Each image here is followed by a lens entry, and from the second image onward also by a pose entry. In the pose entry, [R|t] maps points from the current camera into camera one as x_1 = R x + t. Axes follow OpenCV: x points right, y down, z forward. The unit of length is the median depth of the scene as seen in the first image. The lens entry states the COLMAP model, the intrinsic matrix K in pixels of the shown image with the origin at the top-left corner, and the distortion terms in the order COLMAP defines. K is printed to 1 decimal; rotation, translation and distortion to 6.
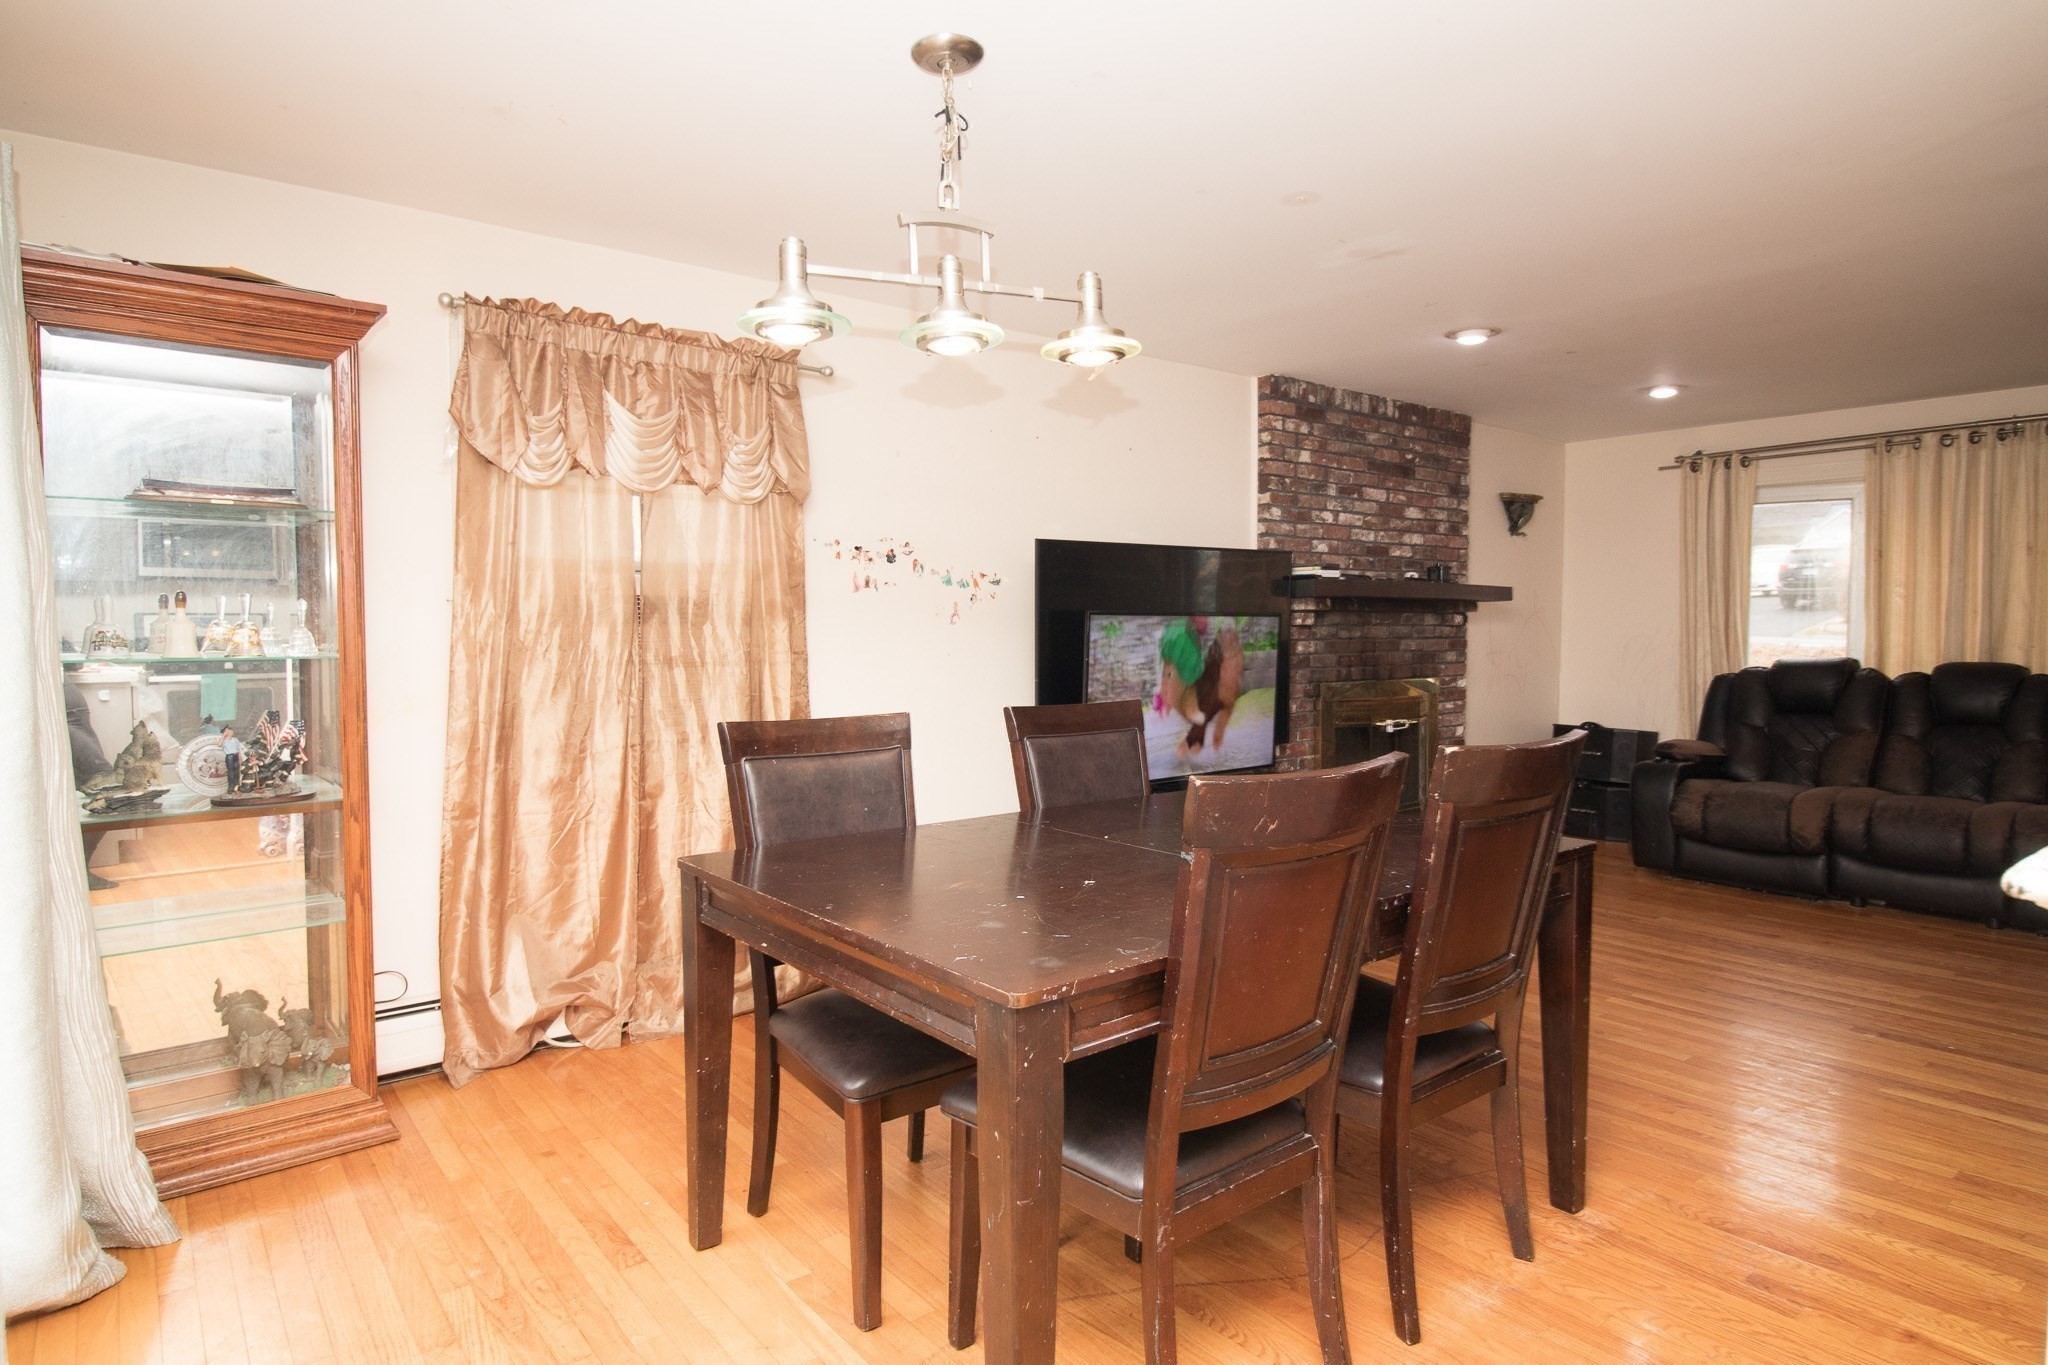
lens RADIAL K [[1130.6, 0, 1018.8], [0, 1130.6, 674.9], [0, 0, 1]] dist [-0.004836, -0.006357]
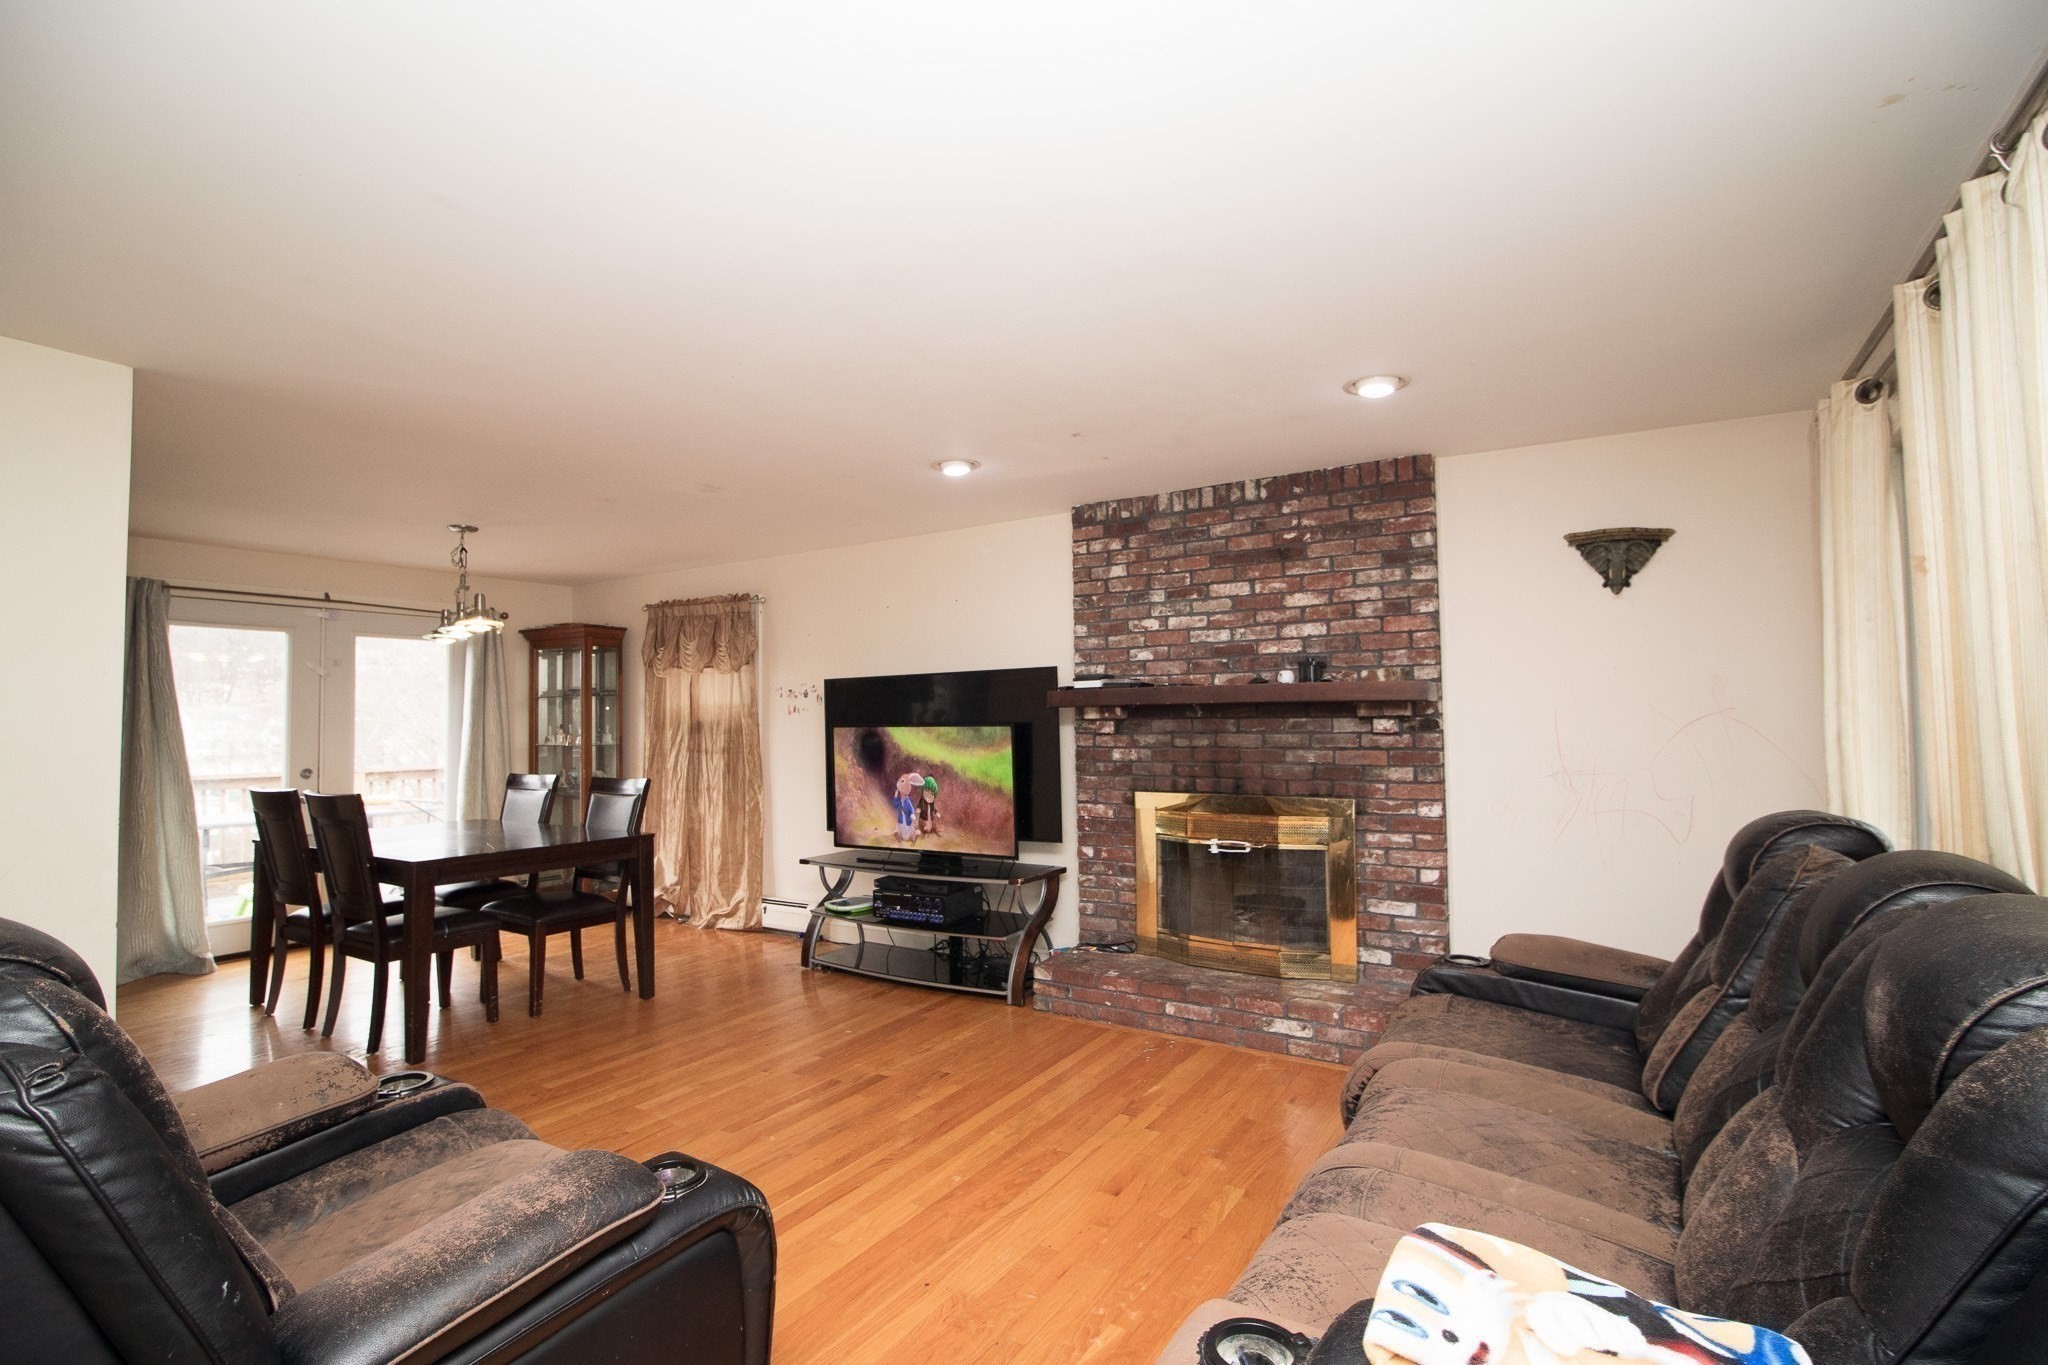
lens RADIAL K [[945.2, 0, 1023.8], [0, 945.2, 681.7], [0, 0, 1]] dist [-0.003913, -0.009074]
pose [[0.333483, -0.039745, -0.941918, 0.987713], [-0.029074, 0.998202, -0.052414, -0.041240], [0.942308, 0.044864, 0.331728, 0.601697]]
